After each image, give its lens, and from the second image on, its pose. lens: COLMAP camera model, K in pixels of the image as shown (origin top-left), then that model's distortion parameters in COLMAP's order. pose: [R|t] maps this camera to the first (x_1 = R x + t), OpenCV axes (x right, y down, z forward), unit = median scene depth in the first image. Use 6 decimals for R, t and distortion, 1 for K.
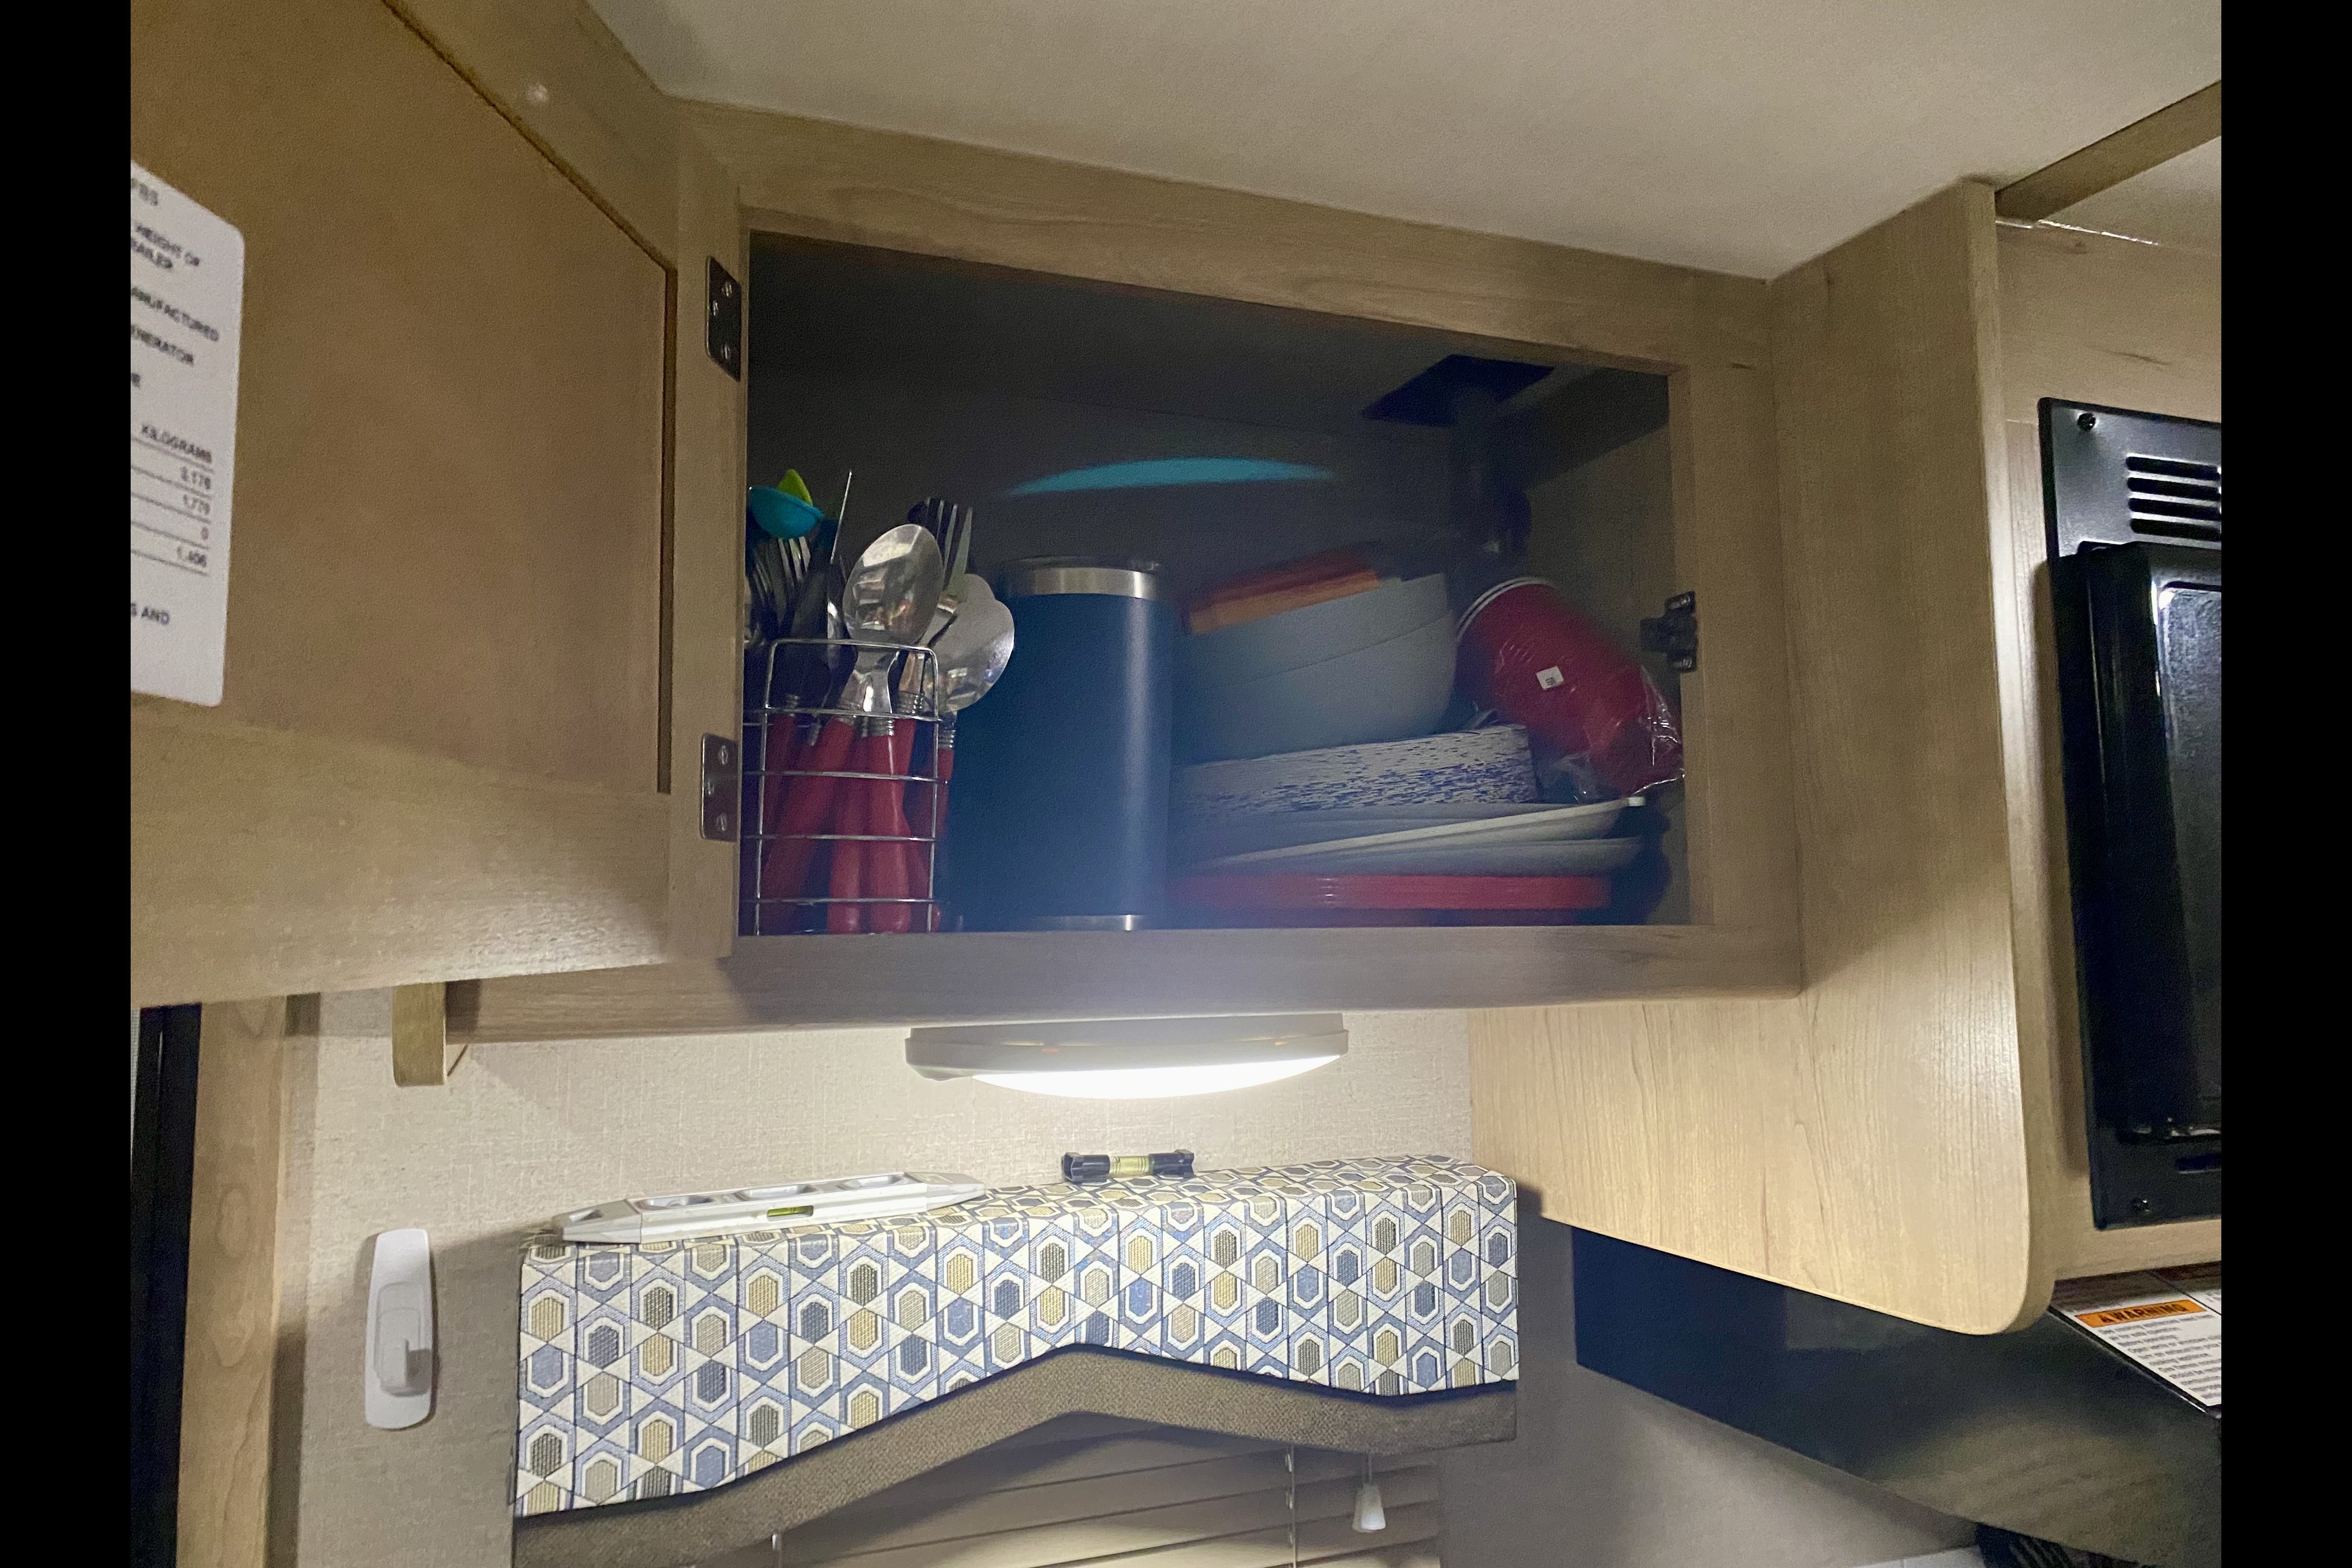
lens RADIAL K [[1639.2, 0, 1173.7], [0, 1639.2, 757.3], [0, 0, 1]] dist [-0.032488, 0.034769]
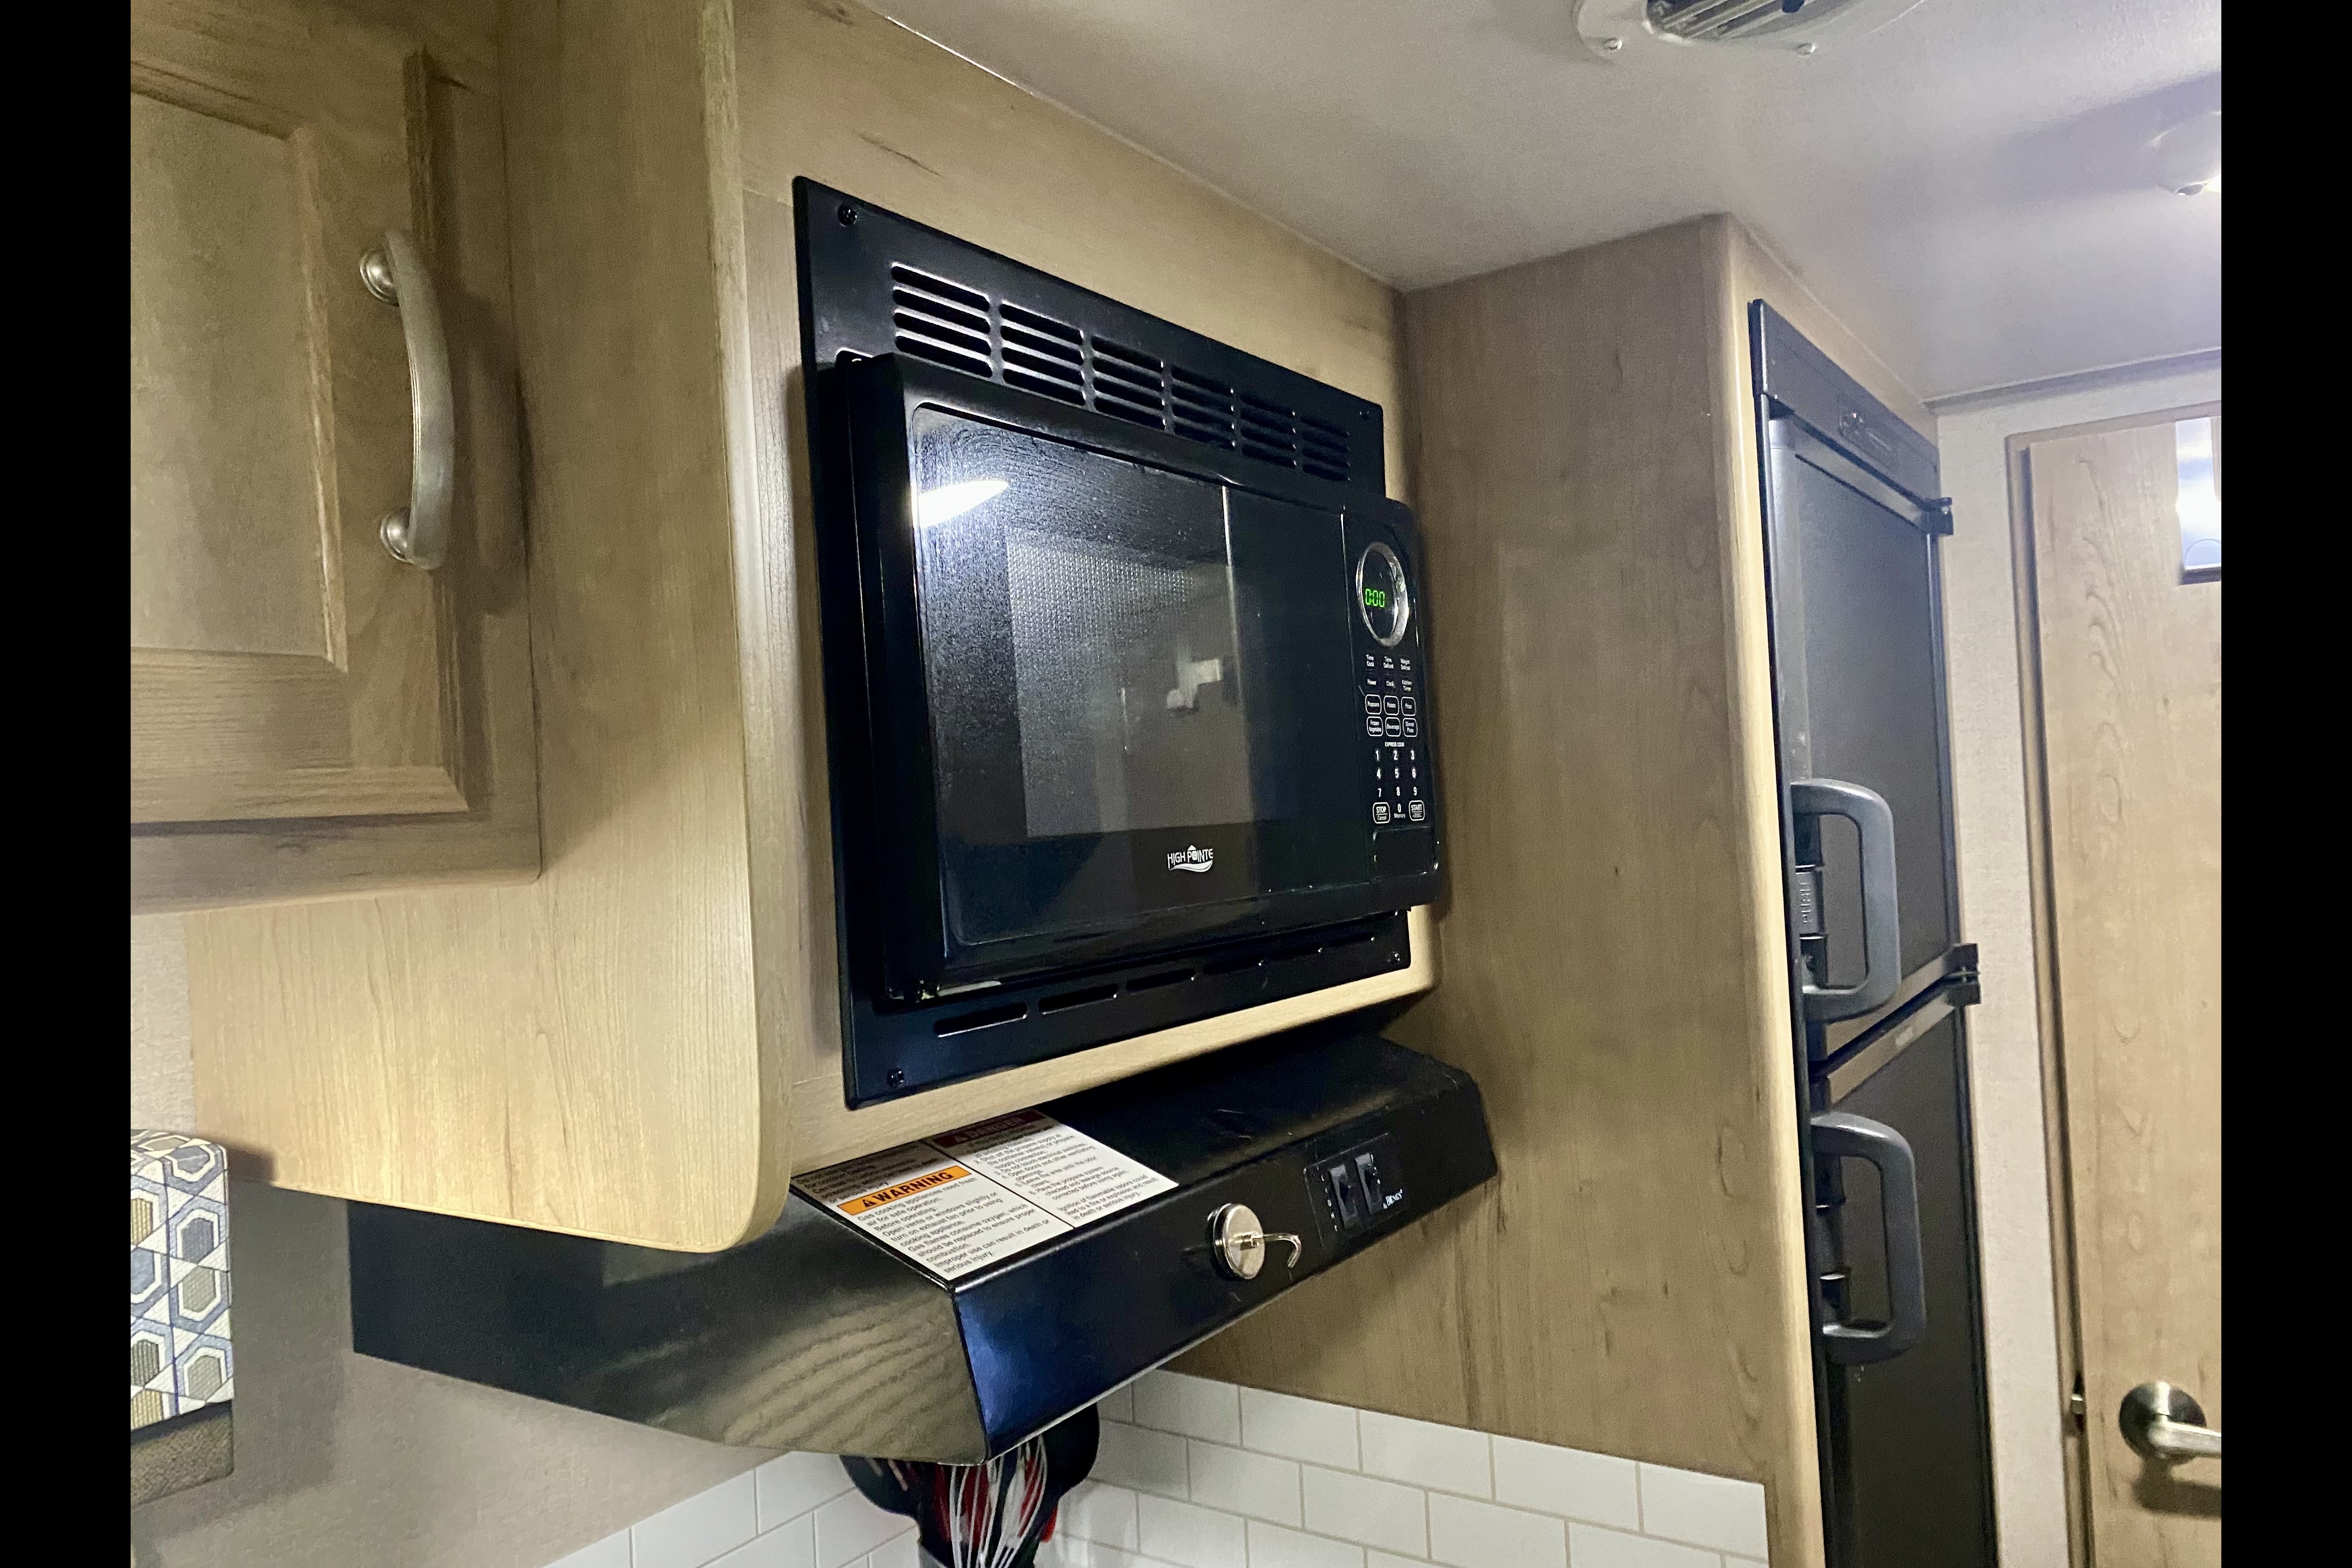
lens RADIAL K [[1613.8, 0, 1176.0], [0, 1613.8, 784.0], [0, 0, 1]] dist [0.102295, -0.114553]
pose [[0.824621, -0.030506, 0.564862, 0.181612], [-0.007034, 0.997915, 0.064162, 0.041871], [-0.565642, -0.056883, 0.822687, 0.136970]]
